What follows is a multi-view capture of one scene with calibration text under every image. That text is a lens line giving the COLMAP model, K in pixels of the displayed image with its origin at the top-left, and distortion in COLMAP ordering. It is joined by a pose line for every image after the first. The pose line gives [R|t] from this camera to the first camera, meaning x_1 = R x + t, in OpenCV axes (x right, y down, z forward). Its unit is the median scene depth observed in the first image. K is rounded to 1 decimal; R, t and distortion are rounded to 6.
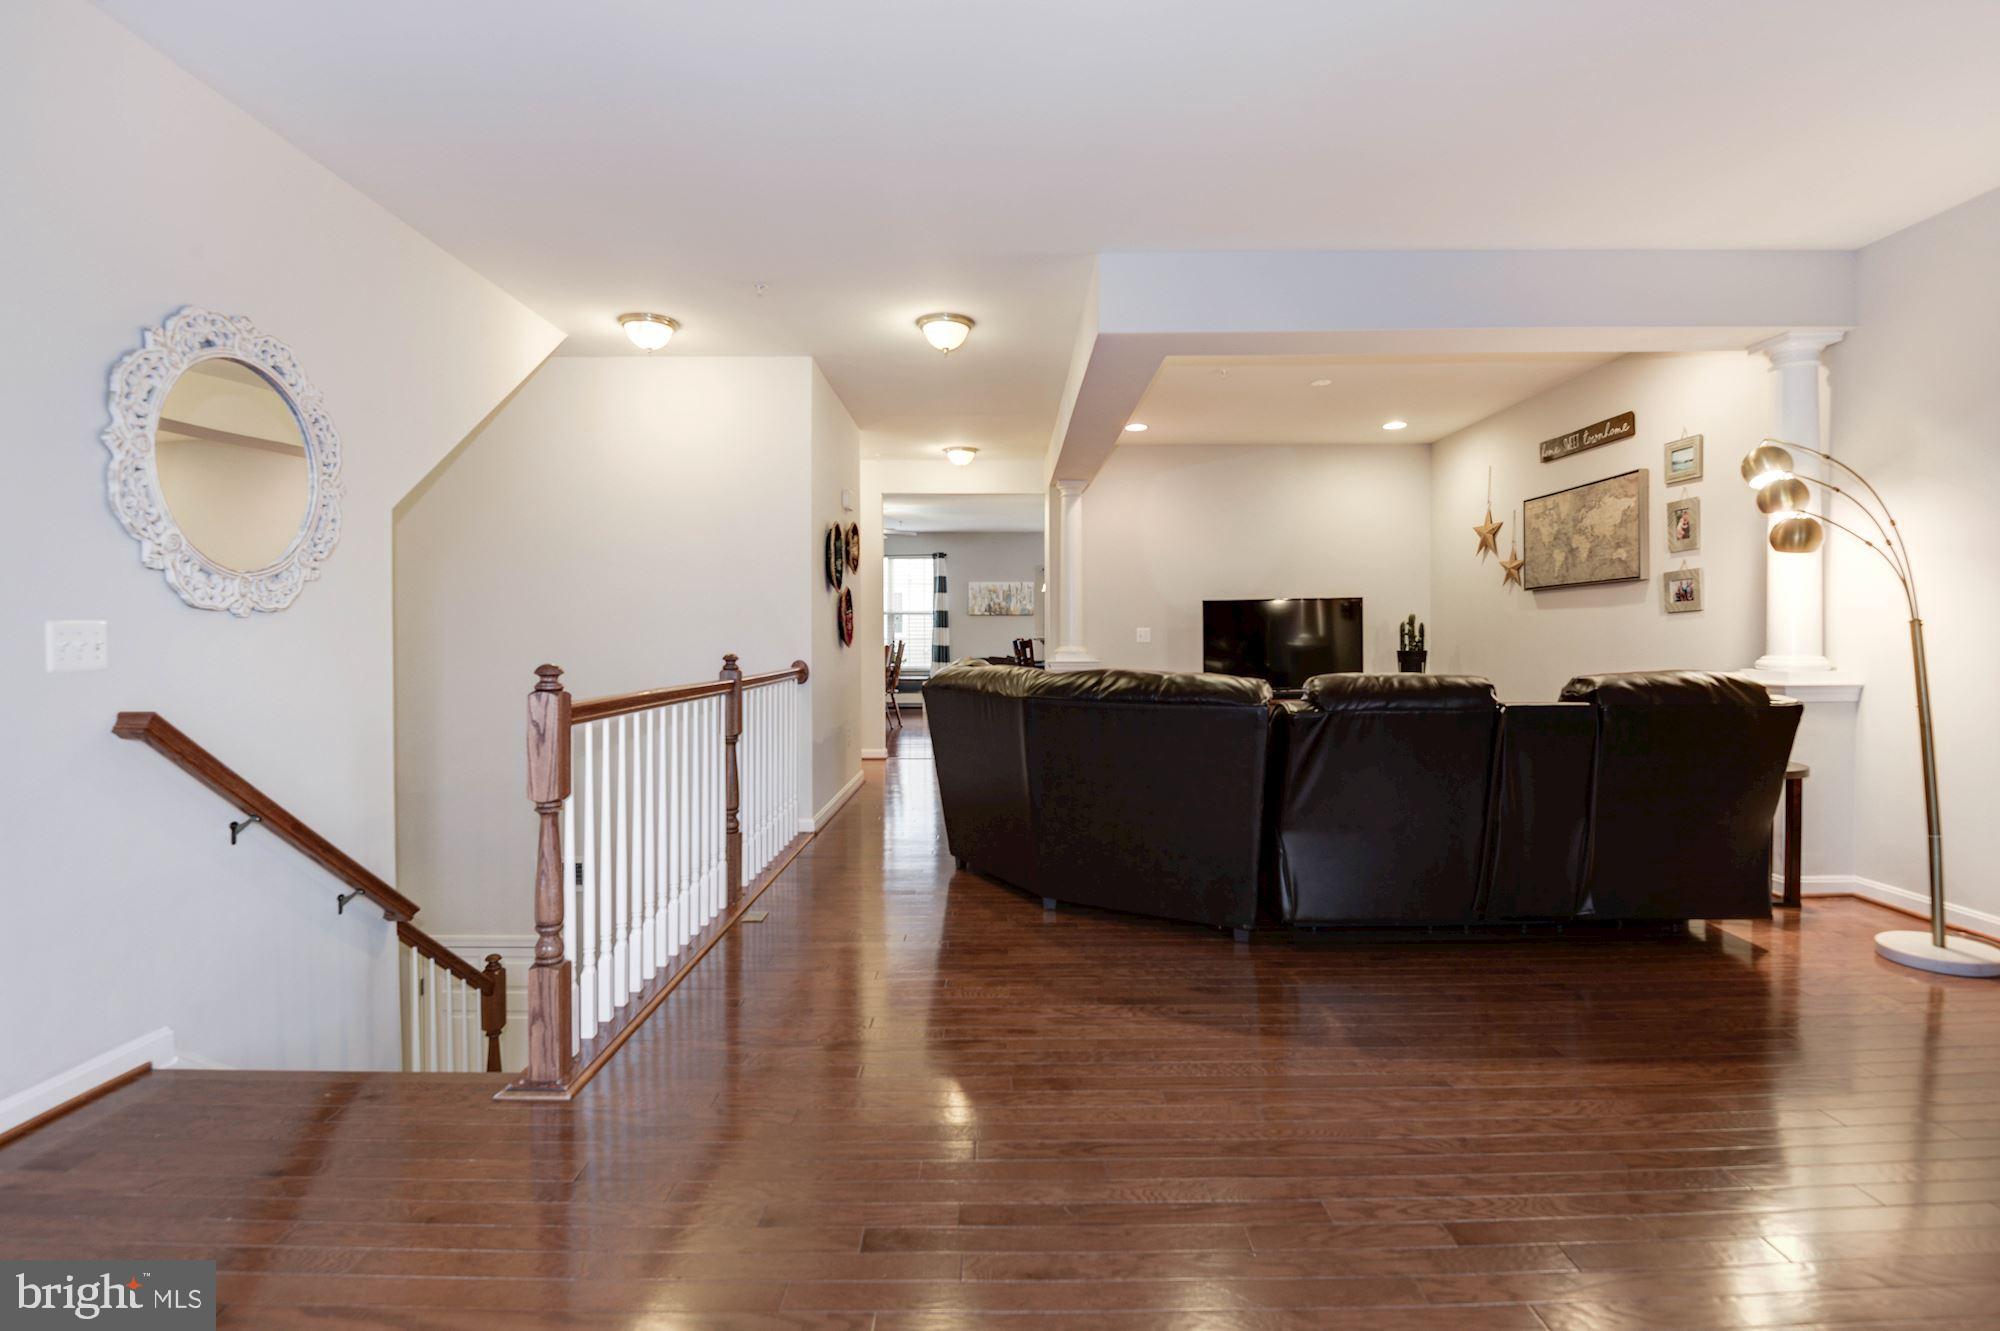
lens RADIAL K [[929.9, 0, 1007.0], [0, 929.9, 650.7], [0, 0, 1]] dist [-0.004753, -0.011270]
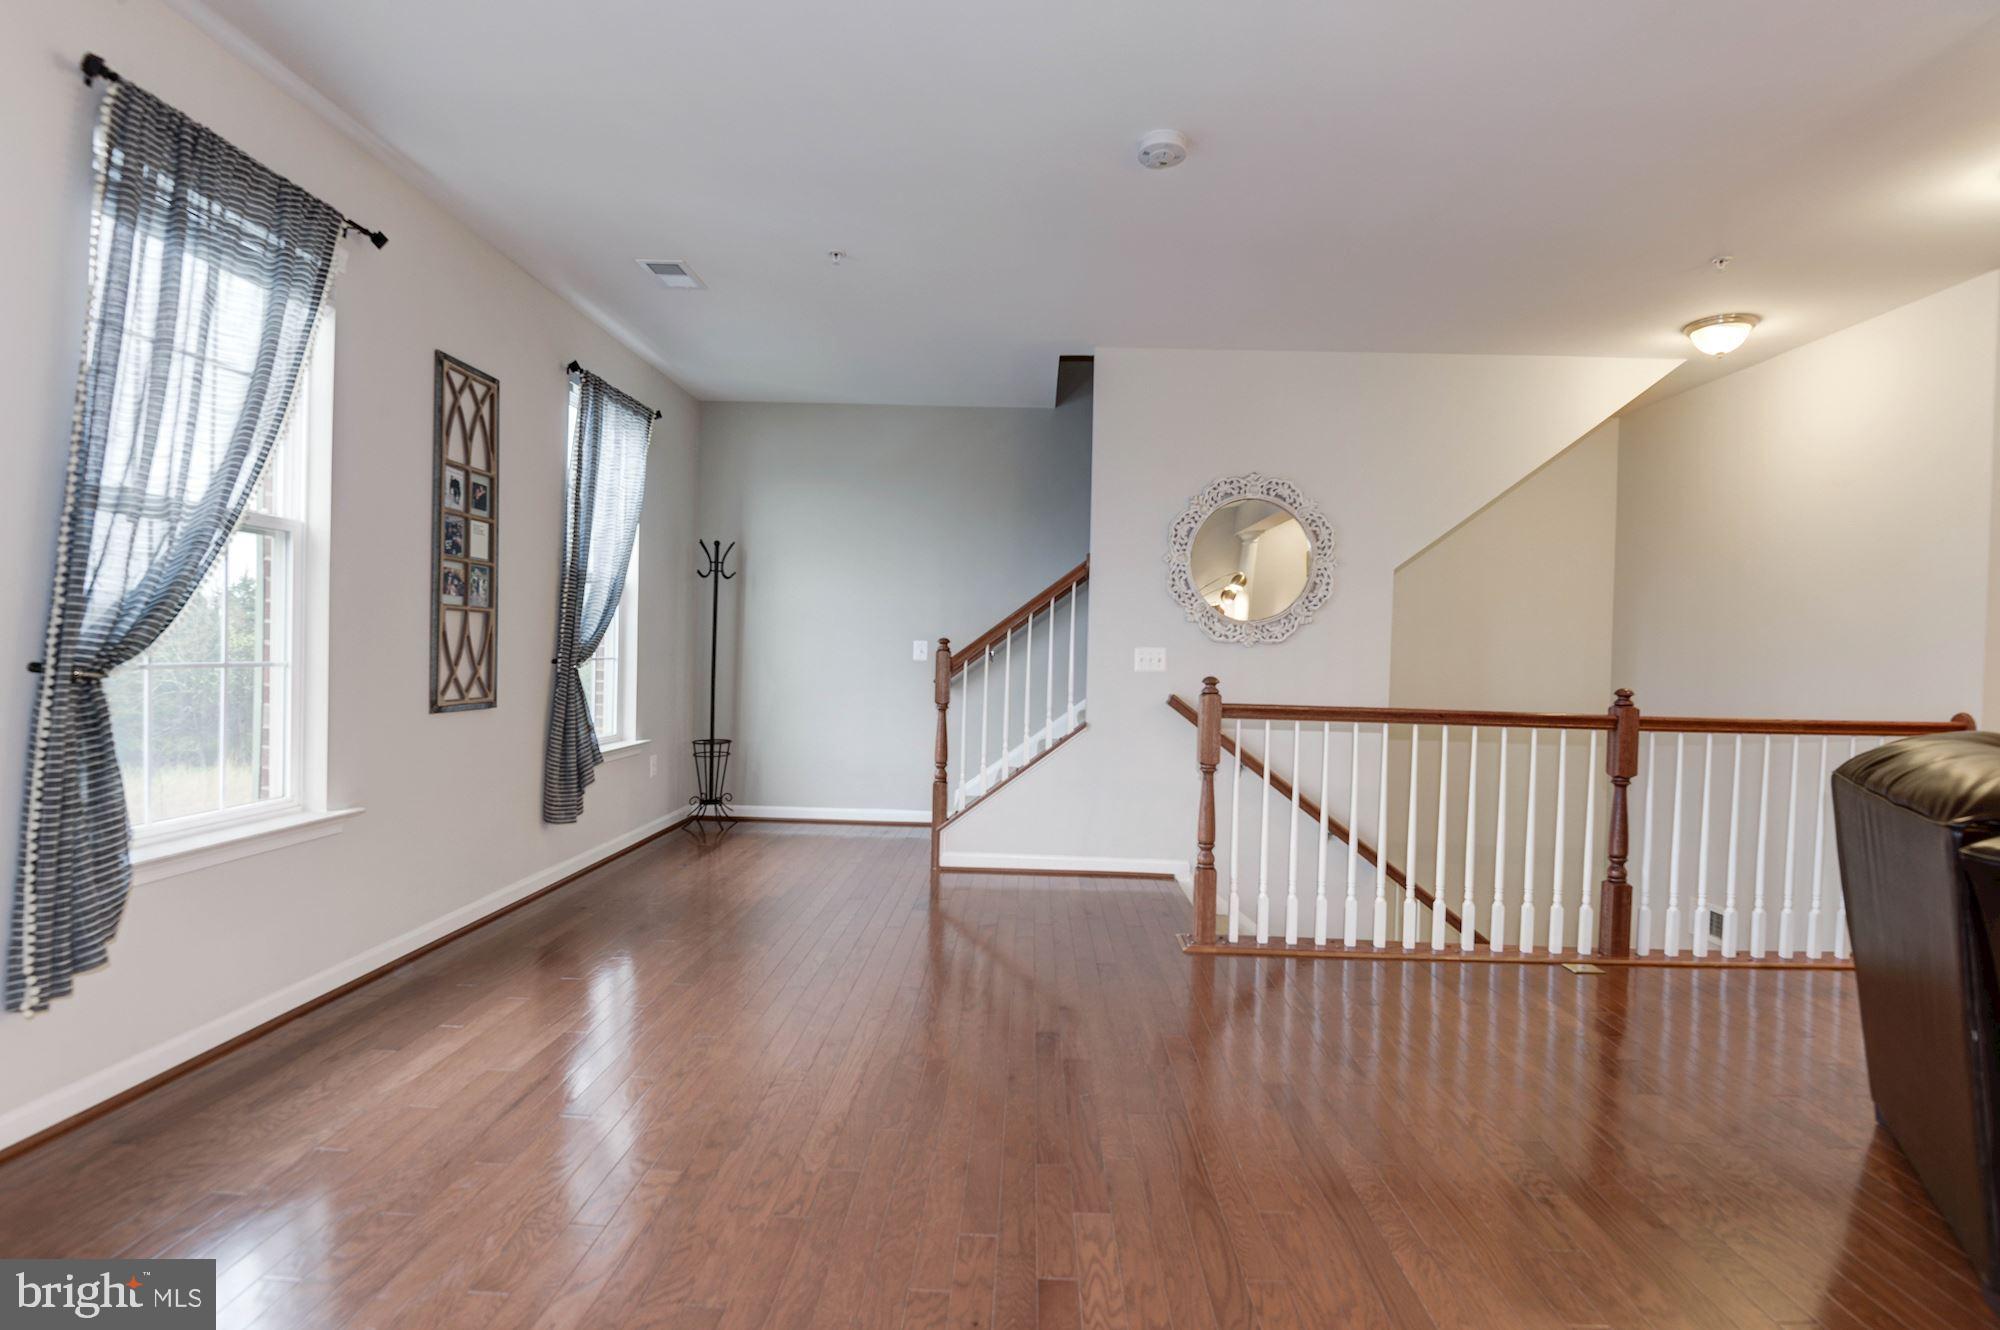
lens RADIAL K [[929.9, 0, 1009.2], [0, 929.9, 662.6], [0, 0, 1]] dist [-0.004753, -0.011270]
pose [[-0.022272, 0.014439, -0.999648, 0.506566], [-0.042331, 0.998985, 0.015372, -0.008303], [0.998855, 0.042658, -0.021639, 0.324957]]
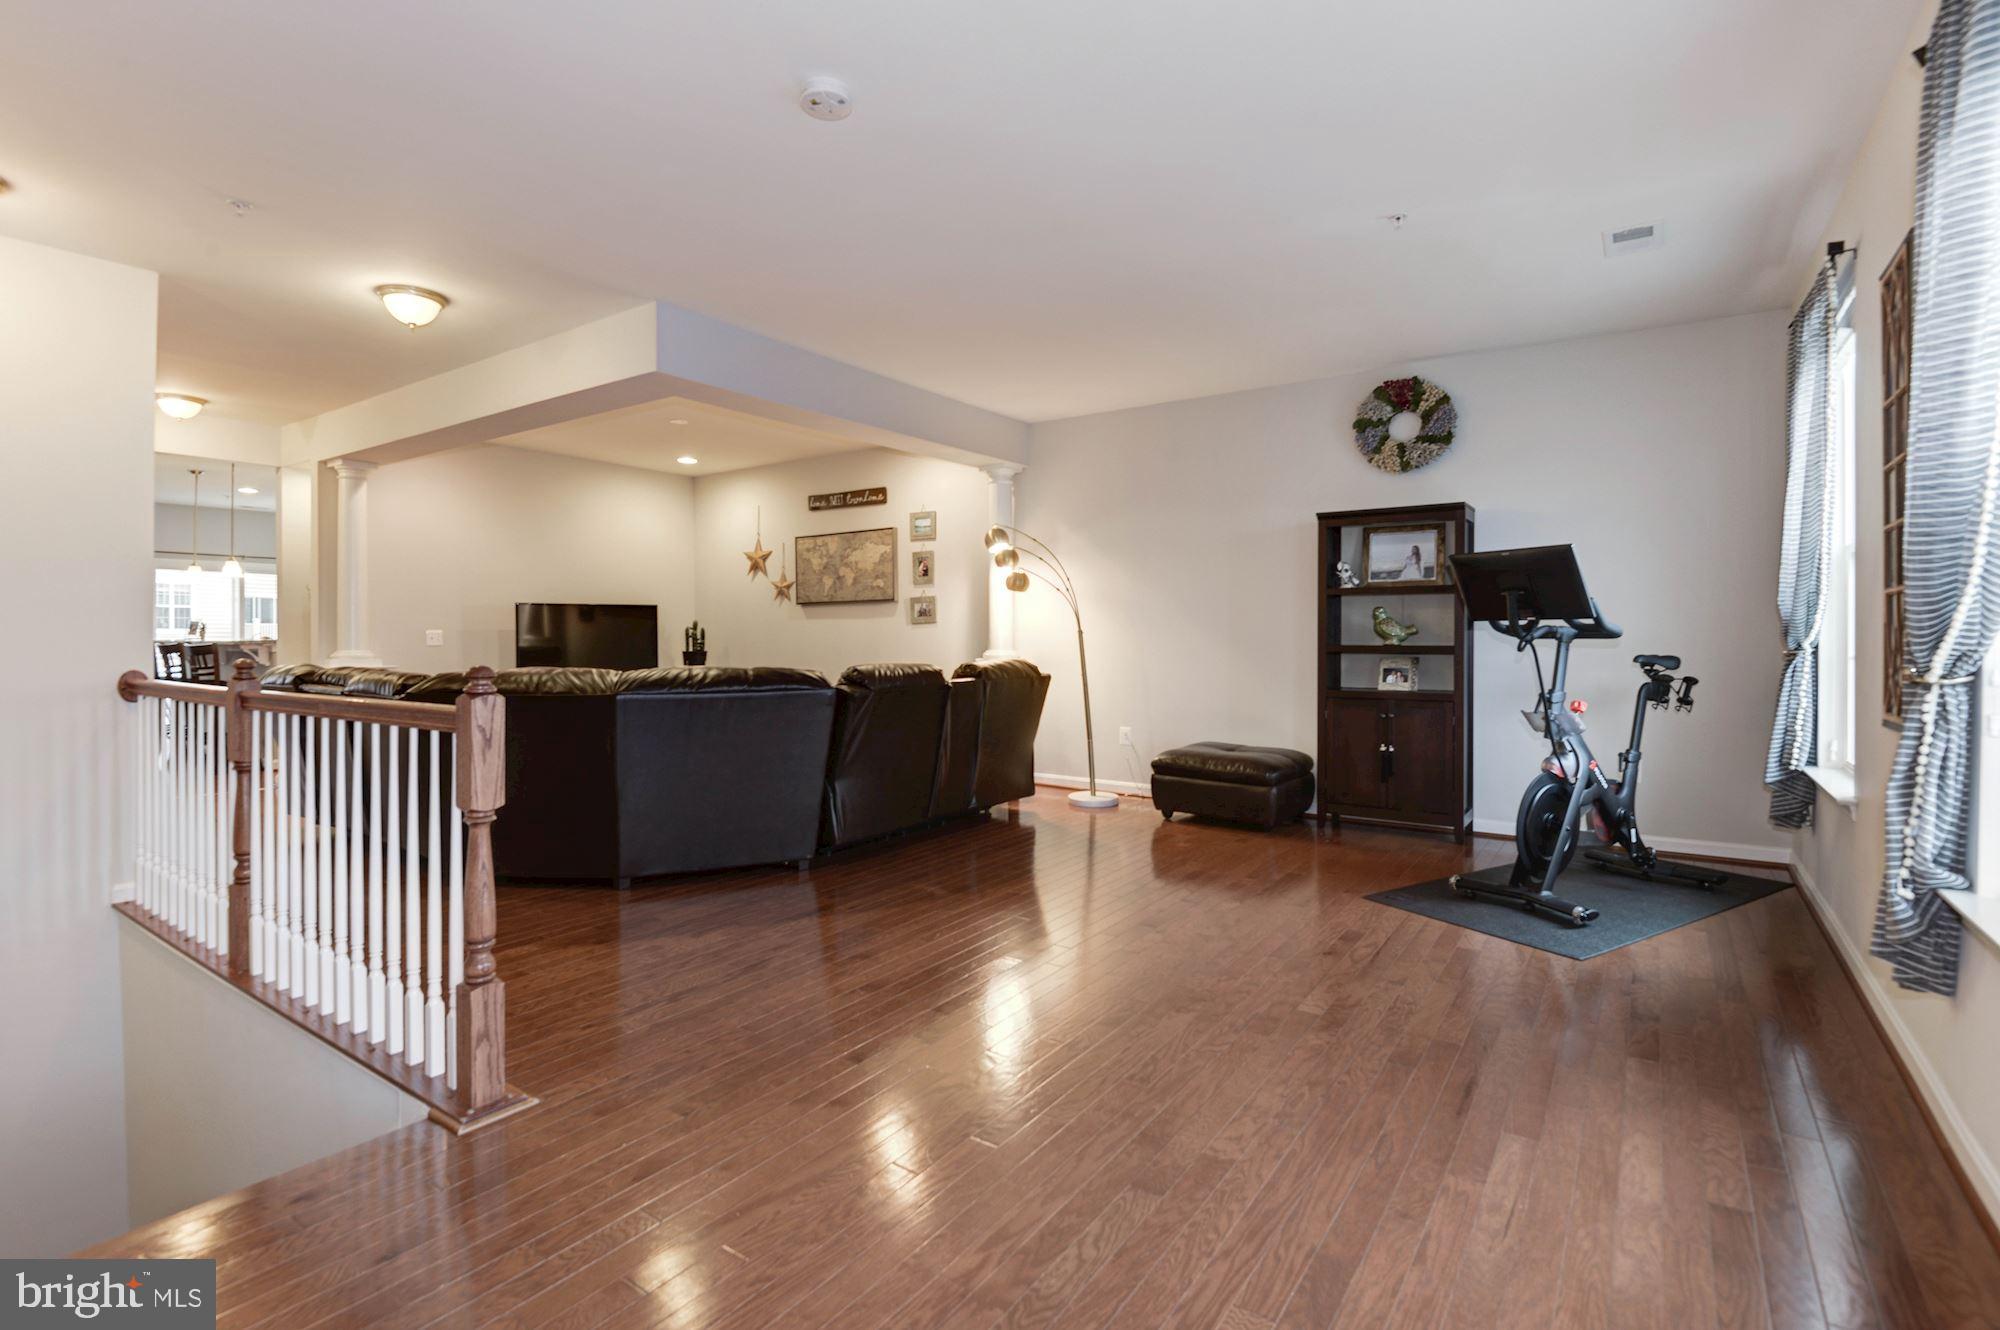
lens RADIAL K [[929.9, 0, 994.0], [0, 929.9, 647.8], [0, 0, 1]] dist [-0.004753, -0.011270]
pose [[0.571510, -0.005771, 0.820575, -0.481814], [0.011596, 0.999932, -0.001043, 0.001742], [-0.820513, 0.010112, 0.571538, 0.013195]]
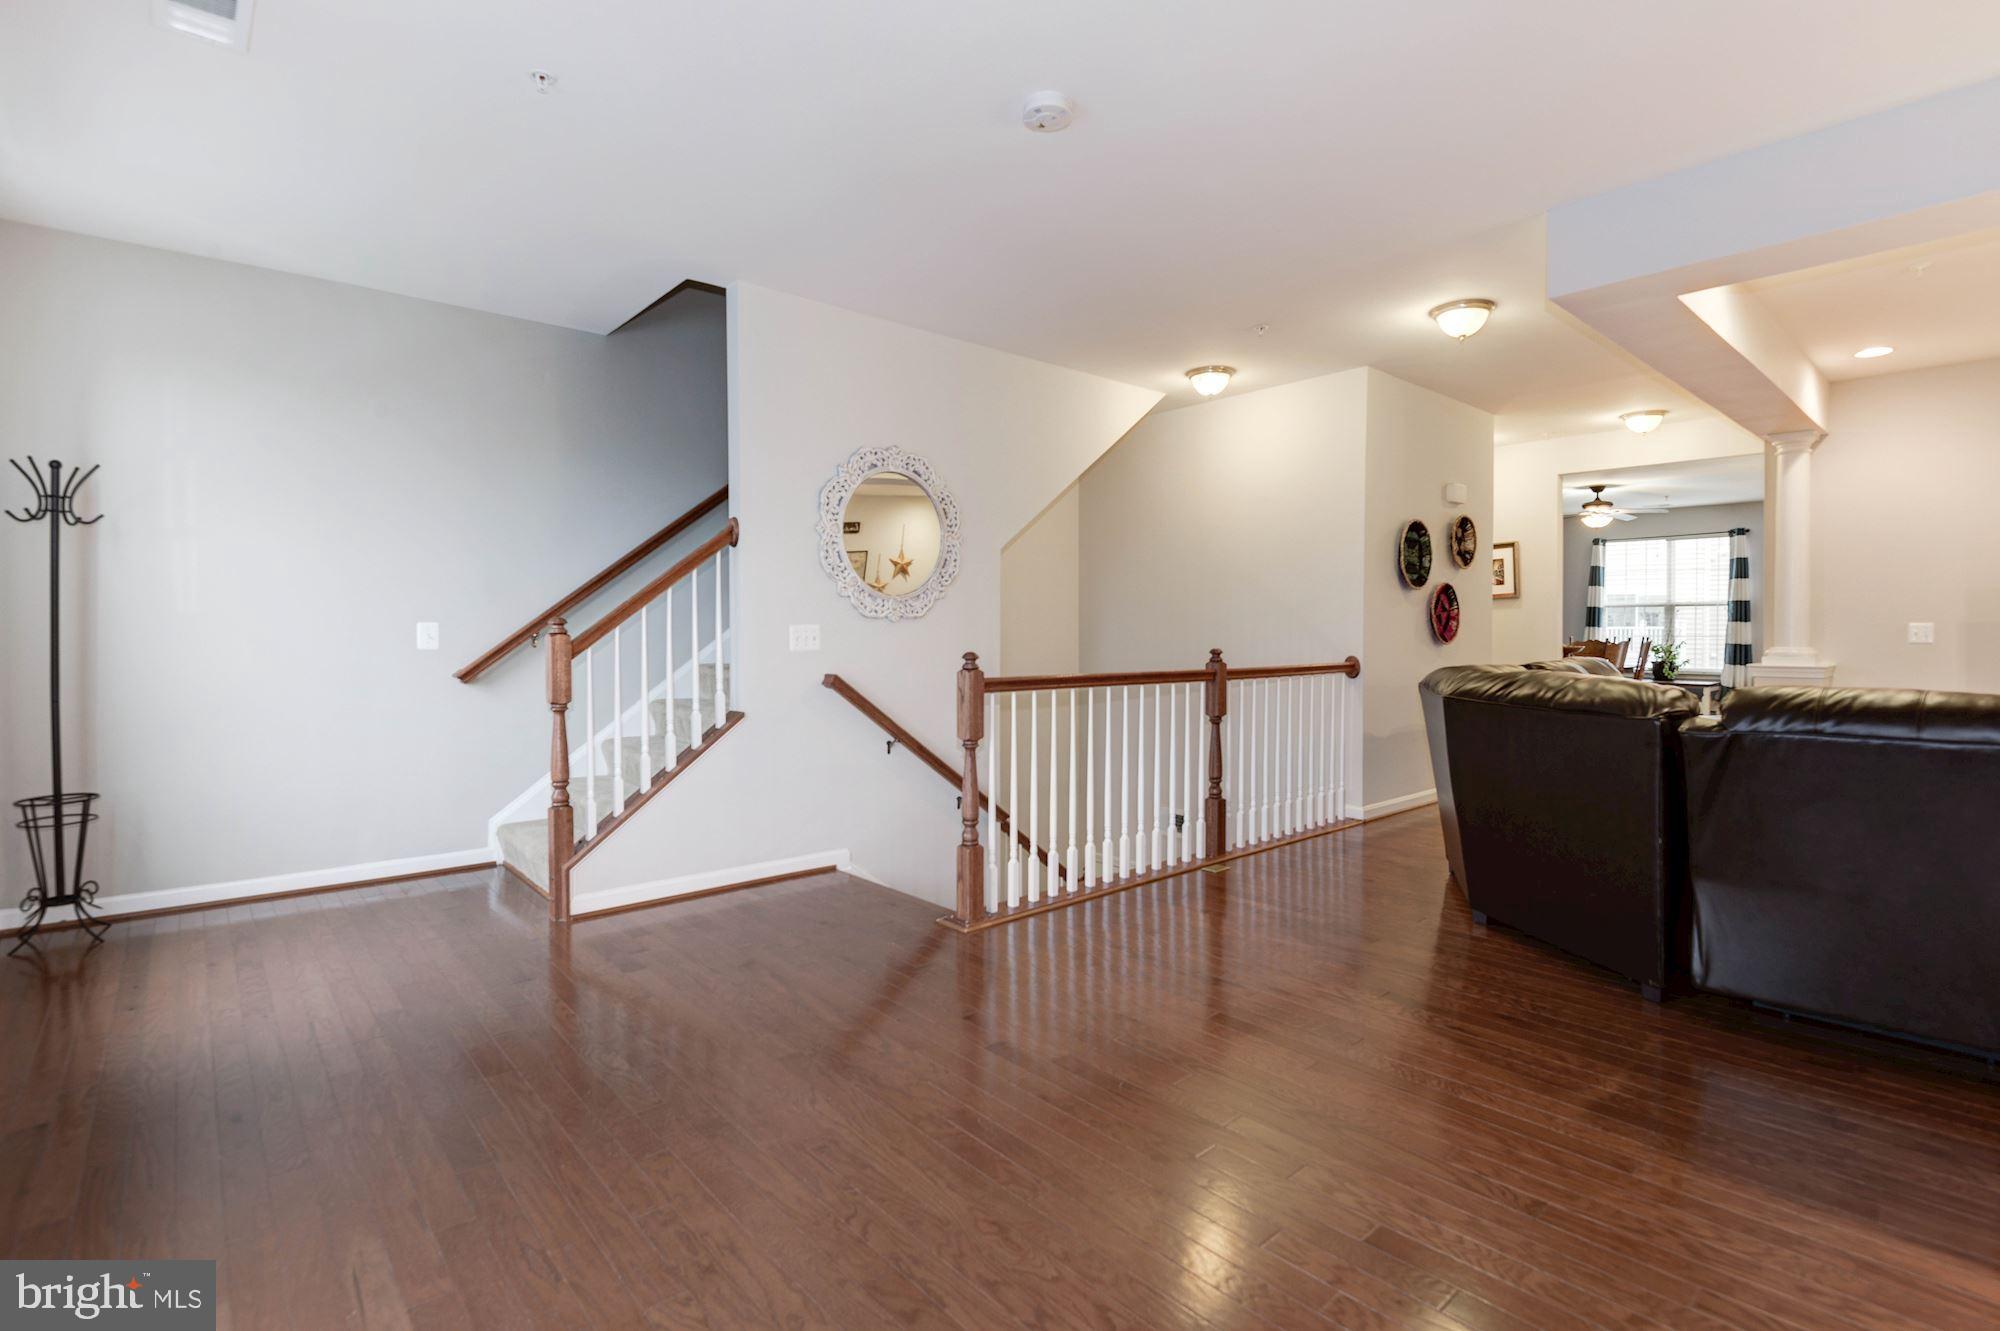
lens RADIAL K [[929.9, 0, 1027.1], [0, 929.9, 647.9], [0, 0, 1]] dist [-0.004753, -0.011270]
pose [[0.670277, 0.014713, -0.741965, 0.338660], [-0.012448, 0.999886, 0.008582, -0.003277], [0.742006, 0.003484, 0.670384, 0.014740]]
